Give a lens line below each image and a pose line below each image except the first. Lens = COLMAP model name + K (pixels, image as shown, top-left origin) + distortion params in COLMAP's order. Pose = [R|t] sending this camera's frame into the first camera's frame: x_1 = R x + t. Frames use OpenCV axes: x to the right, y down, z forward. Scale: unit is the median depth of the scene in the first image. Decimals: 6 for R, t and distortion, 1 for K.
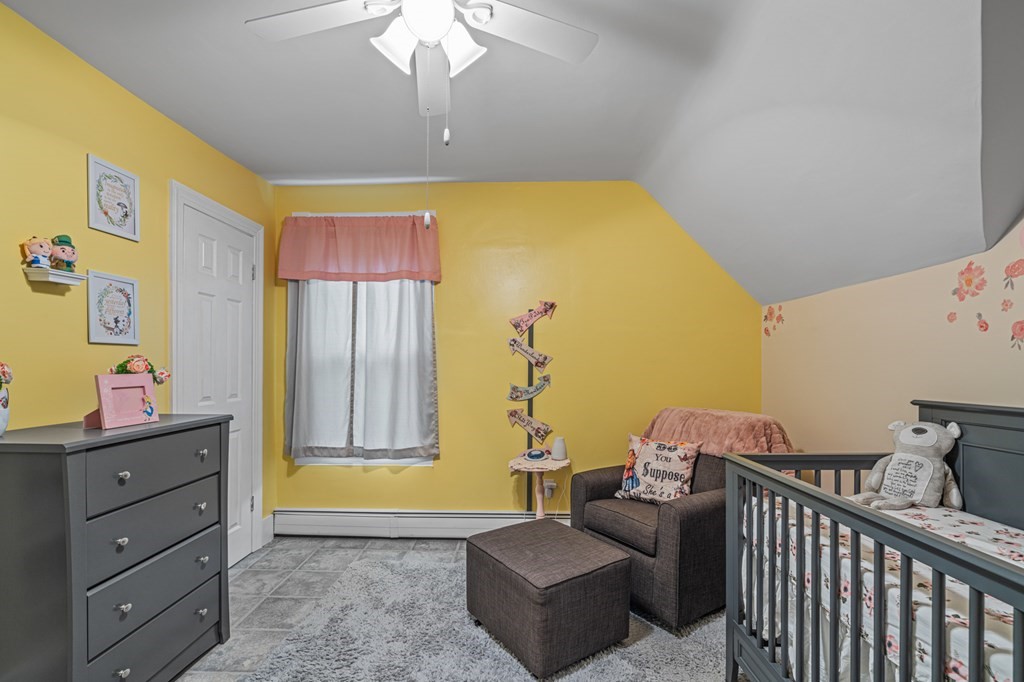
lens RADIAL K [[469.0, 0, 516.2], [0, 469.0, 369.8], [0, 0, 1]] dist [-0.005900, 0.000798]
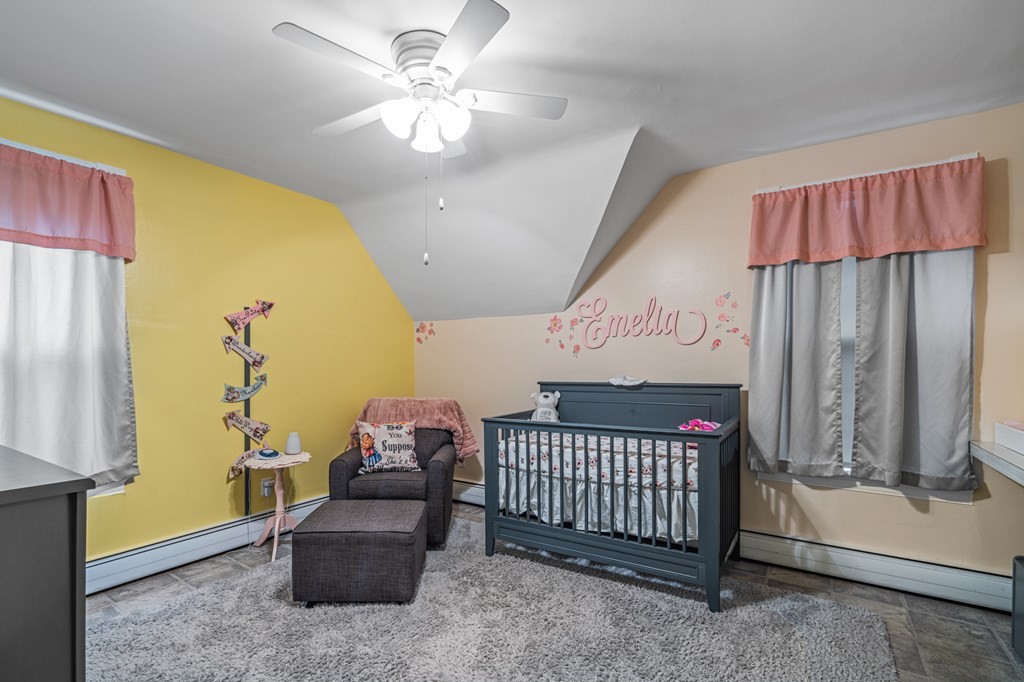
lens RADIAL K [[469.0, 0, 501.6], [0, 469.0, 365.7], [0, 0, 1]] dist [-0.005900, 0.000798]
pose [[0.534023, -0.004832, 0.845456, -0.542058], [0.009174, 0.999958, -0.000080, -0.002727], [-0.845420, 0.007799, 0.534045, 0.040149]]
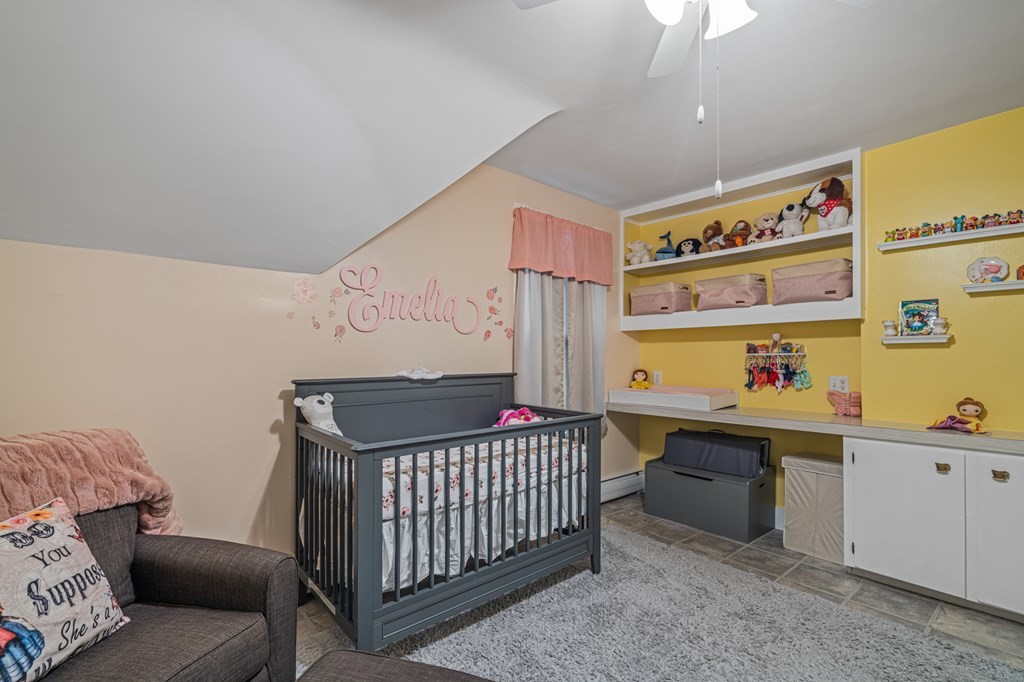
lens RADIAL K [[469.0, 0, 512.3], [0, 469.0, 350.1], [0, 0, 1]] dist [-0.005900, 0.000798]
pose [[-0.666081, 0.008275, 0.745834, -0.265320], [0.002272, 0.999956, -0.009065, -0.001507], [-0.745876, -0.004343, -0.666070, 0.827674]]
